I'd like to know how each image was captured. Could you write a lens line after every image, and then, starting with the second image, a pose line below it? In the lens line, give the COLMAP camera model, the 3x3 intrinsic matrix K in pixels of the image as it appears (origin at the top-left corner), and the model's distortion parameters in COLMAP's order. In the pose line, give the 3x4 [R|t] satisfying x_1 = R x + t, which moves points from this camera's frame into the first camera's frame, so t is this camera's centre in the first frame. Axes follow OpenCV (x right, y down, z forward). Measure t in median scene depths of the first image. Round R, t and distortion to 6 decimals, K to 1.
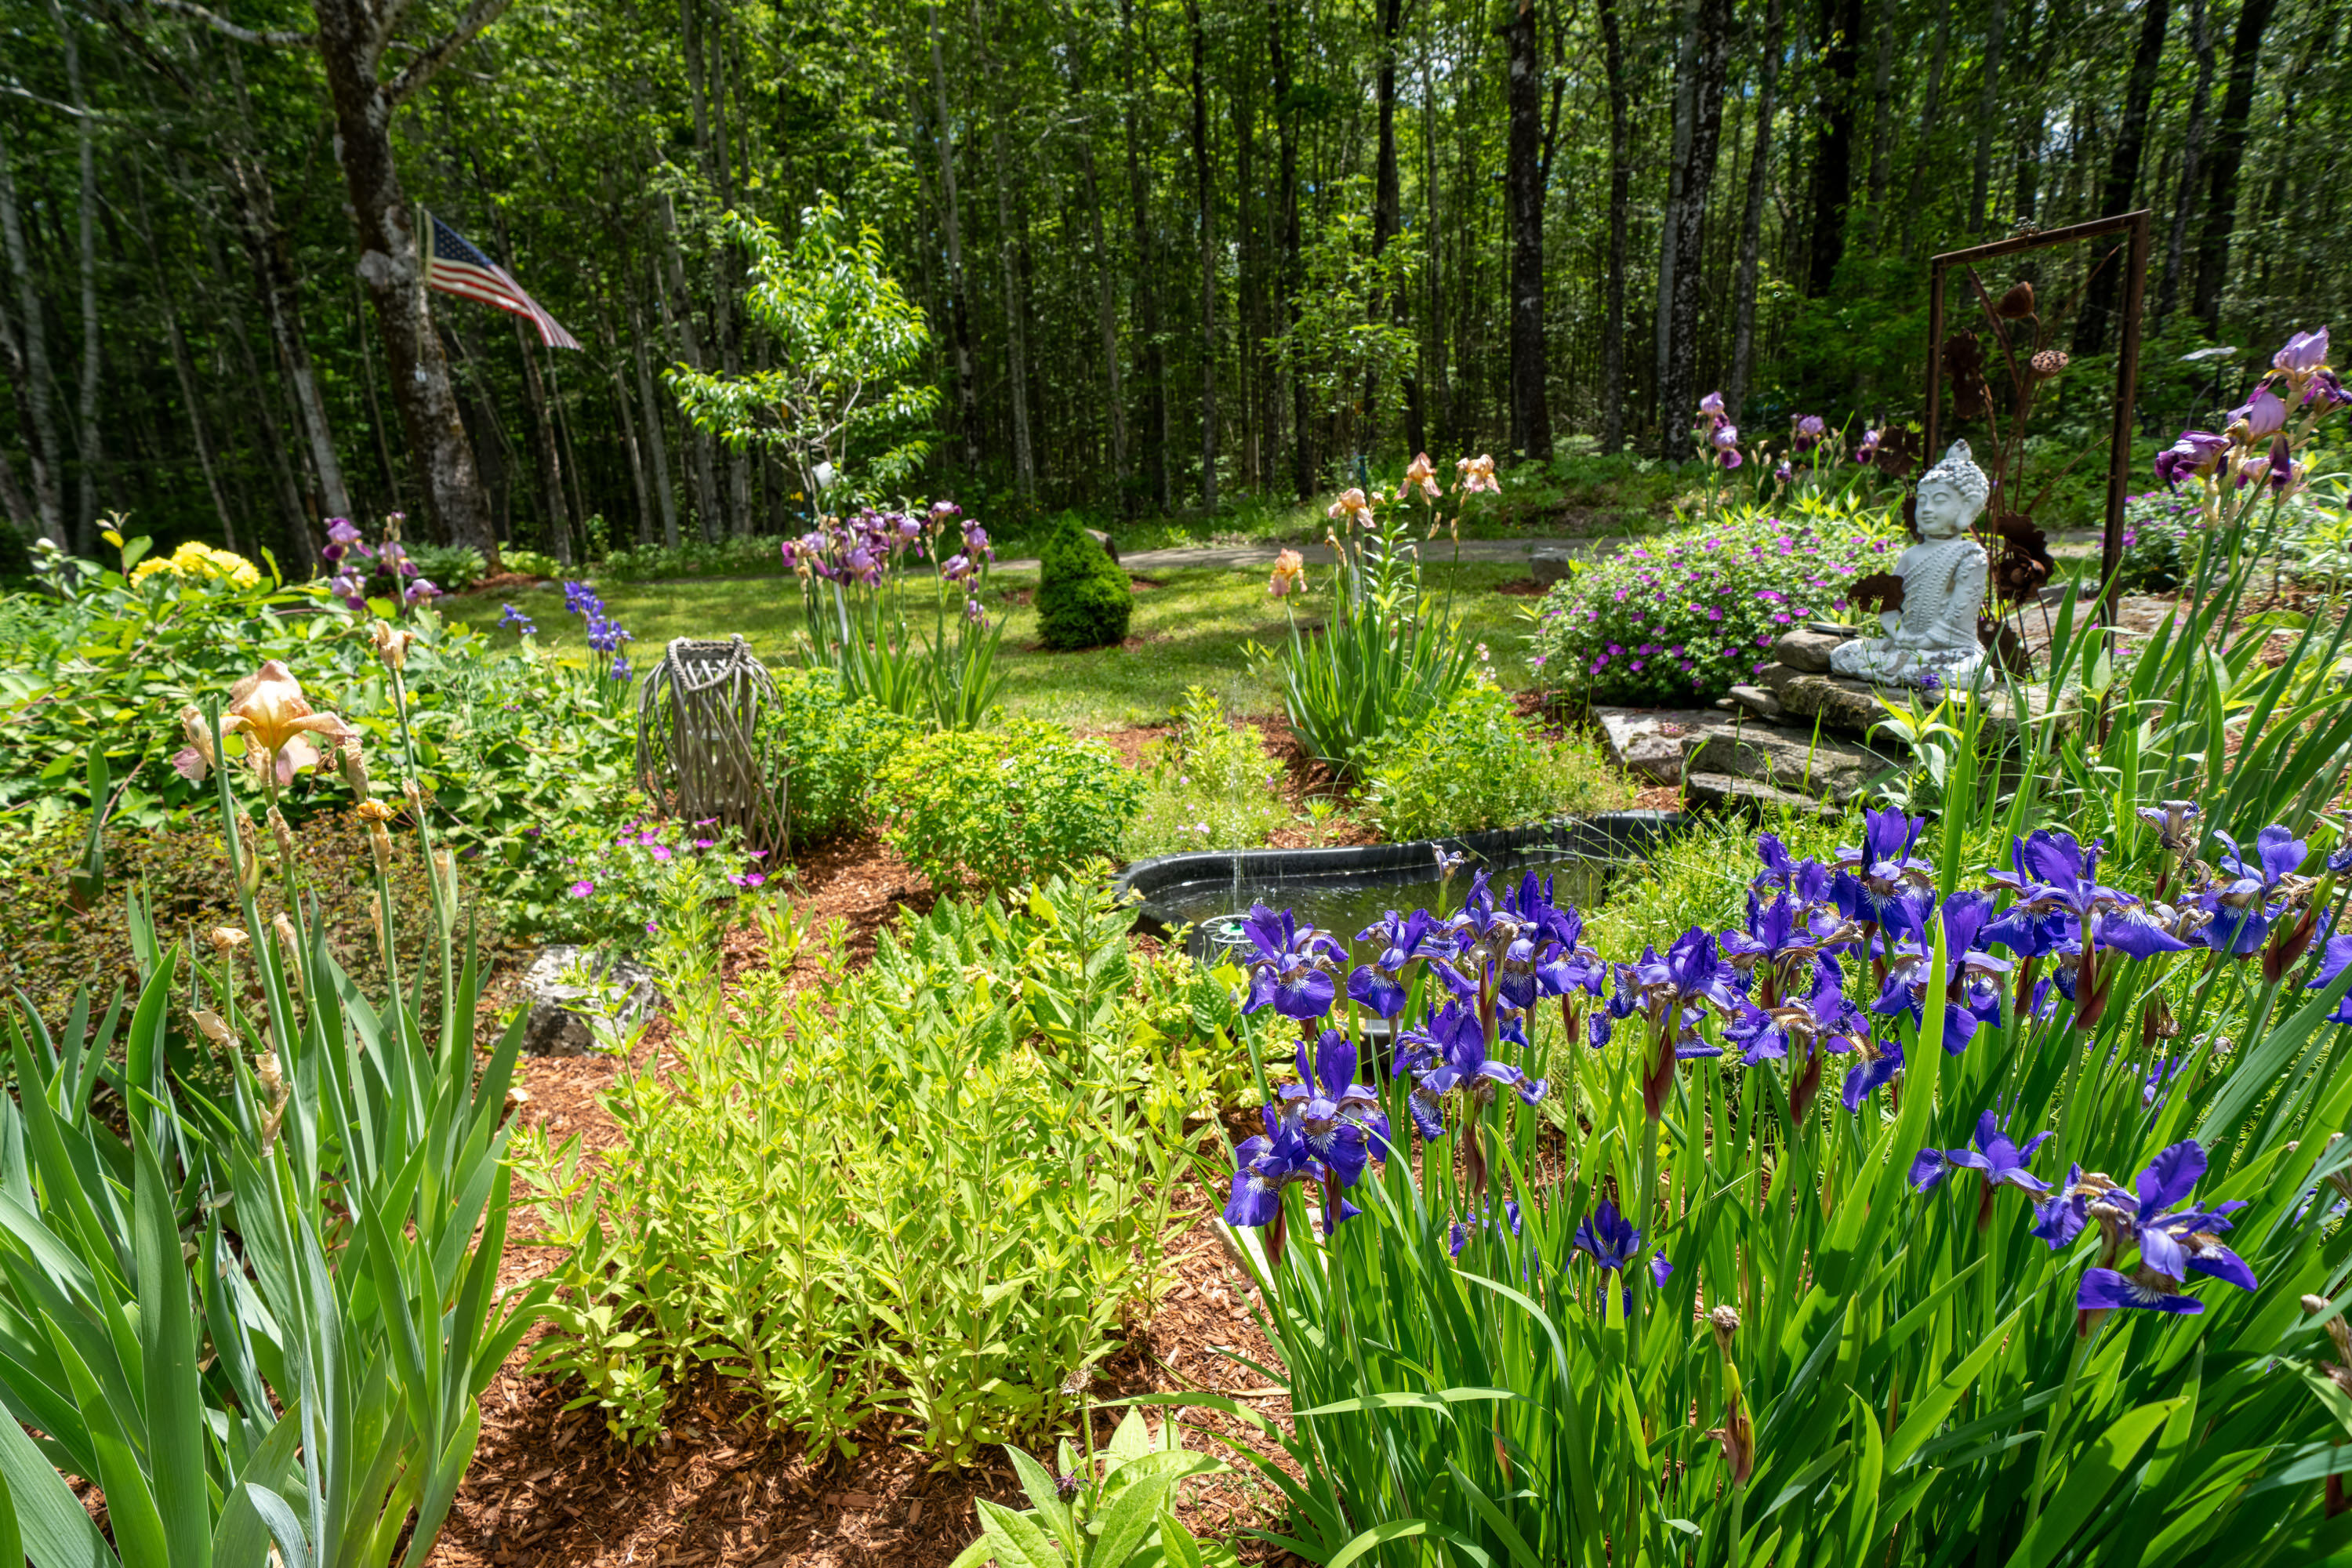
lens RADIAL K [[1157.7, 0, 1175.5], [0, 1157.7, 787.3], [0, 0, 1]] dist [-0.000240, -0.000346]
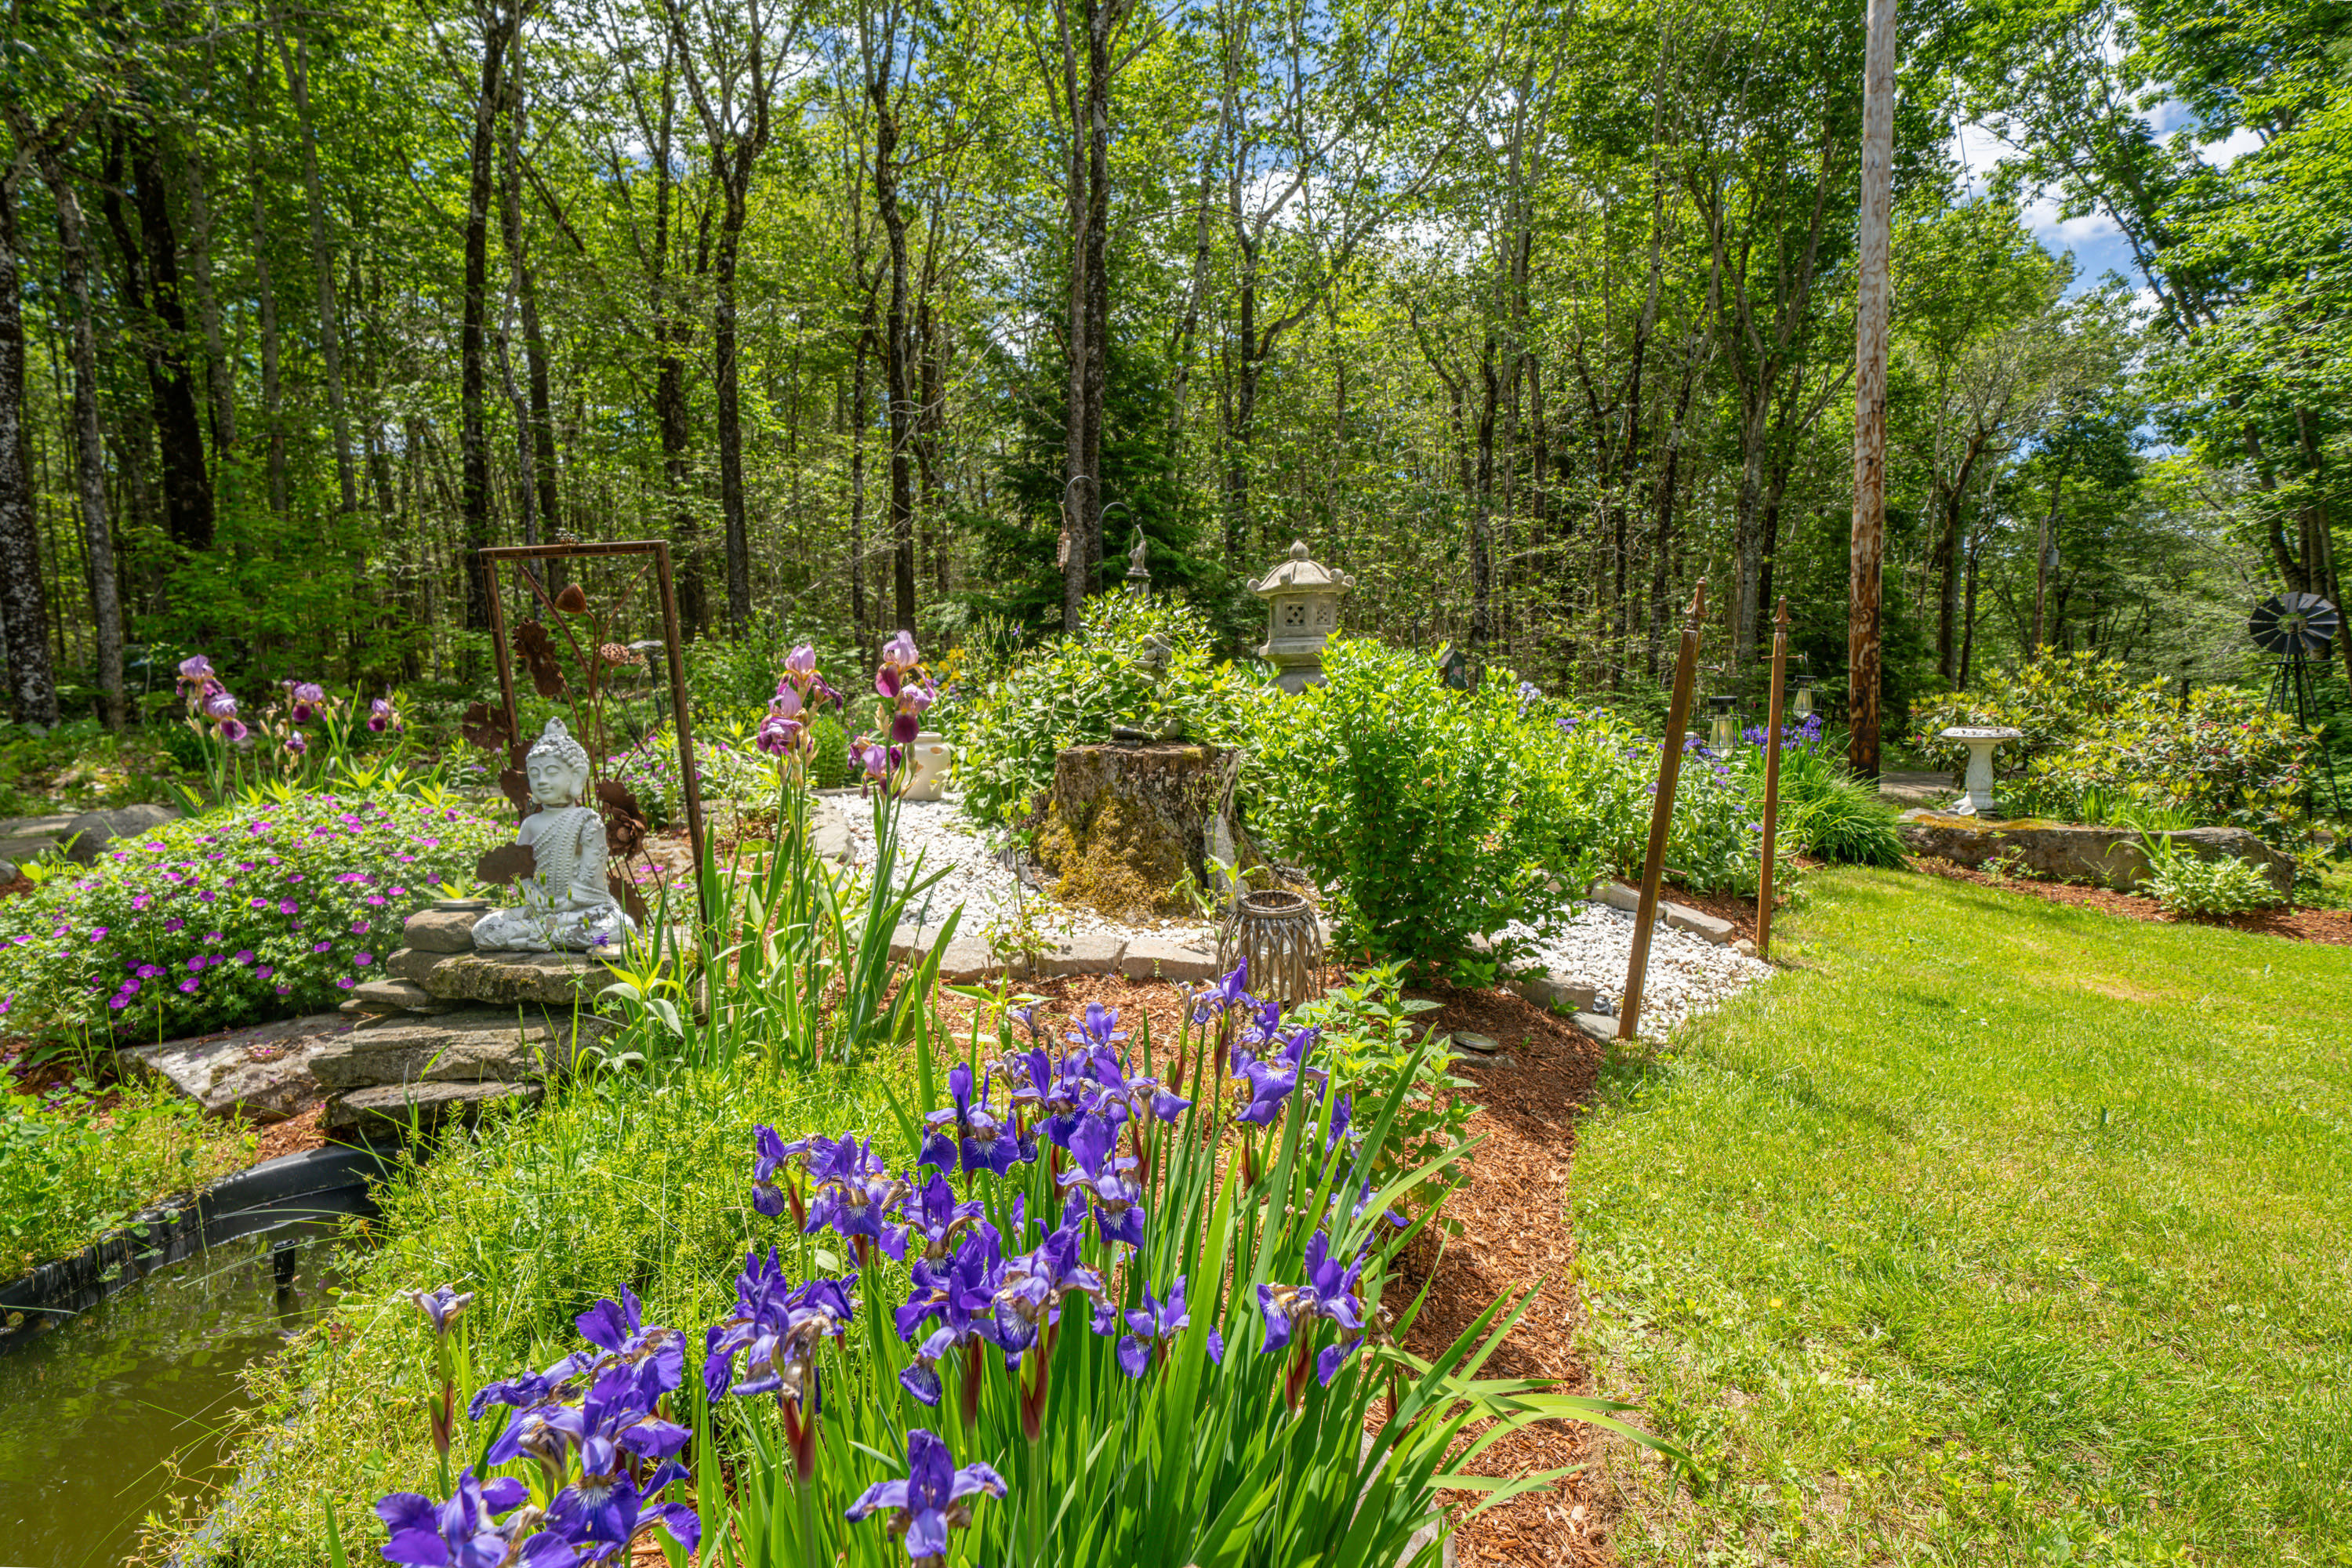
lens RADIAL K [[1157.7, 0, 1174.2], [0, 1157.7, 779.5], [0, 0, 1]] dist [-0.000240, -0.000346]
pose [[0.377331, -0.049476, 0.924756, -0.077652], [0.253236, 0.966025, -0.051645, -0.031354], [-0.890782, 0.253669, 0.377040, 0.069372]]
